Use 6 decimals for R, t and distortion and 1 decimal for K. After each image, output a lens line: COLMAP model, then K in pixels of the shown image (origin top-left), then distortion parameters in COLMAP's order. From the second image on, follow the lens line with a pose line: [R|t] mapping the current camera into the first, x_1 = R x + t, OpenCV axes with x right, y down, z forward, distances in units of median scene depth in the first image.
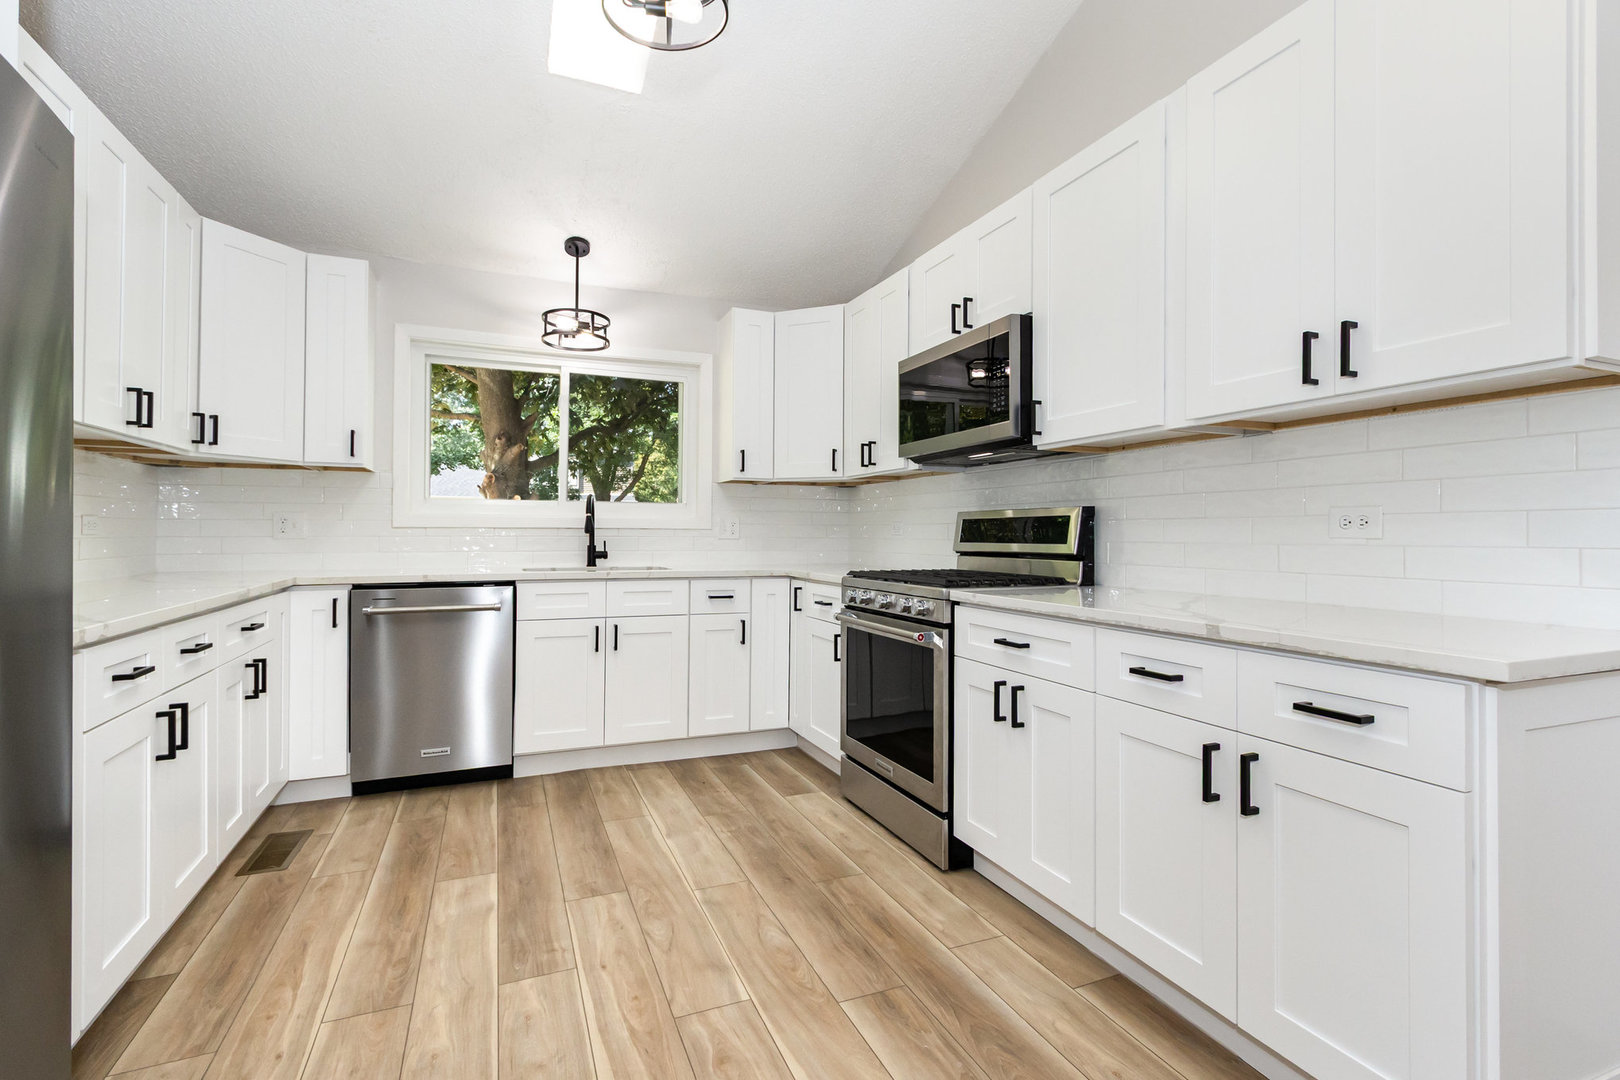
lens RADIAL K [[744.4, 0, 810.8], [0, 744.4, 532.6], [0, 0, 1]] dist [-0.000707, -0.000048]
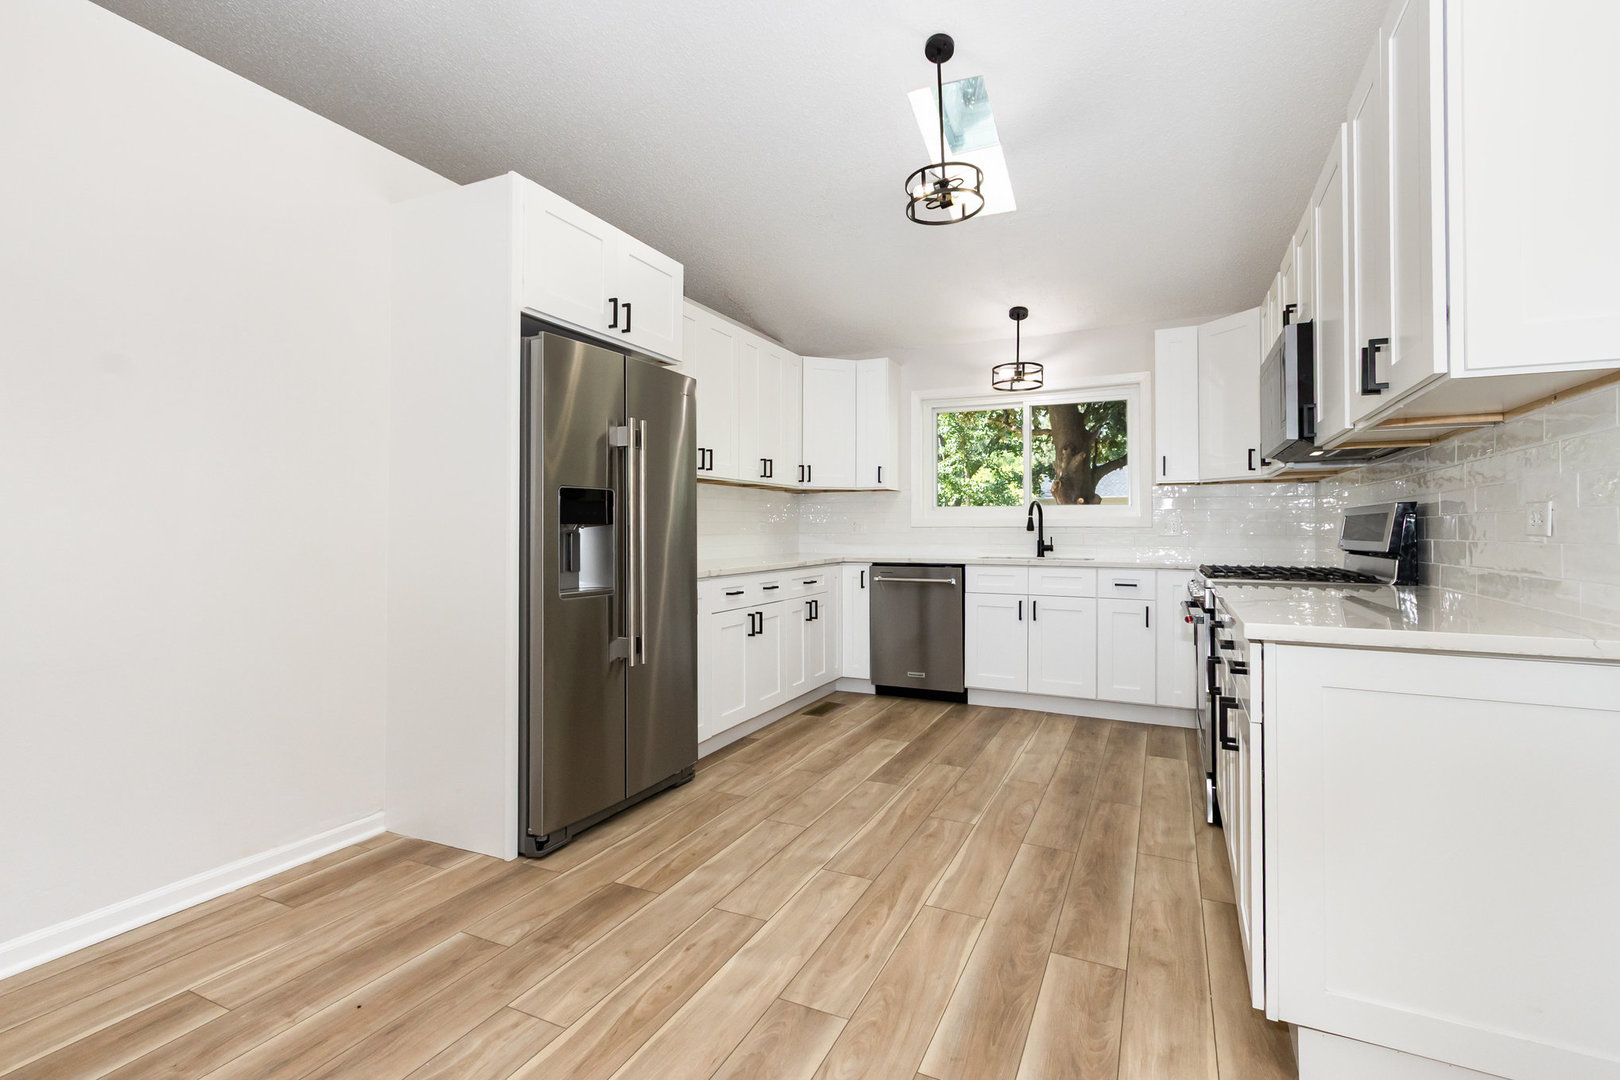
lens RADIAL K [[744.4, 0, 806.1], [0, 744.4, 532.3], [0, 0, 1]] dist [-0.000707, -0.000048]
pose [[0.663794, 0.000230, -0.747915, 0.578396], [0.001043, 0.999999, 0.001233, 0.001885], [0.747914, -0.001598, 0.663793, -0.213814]]
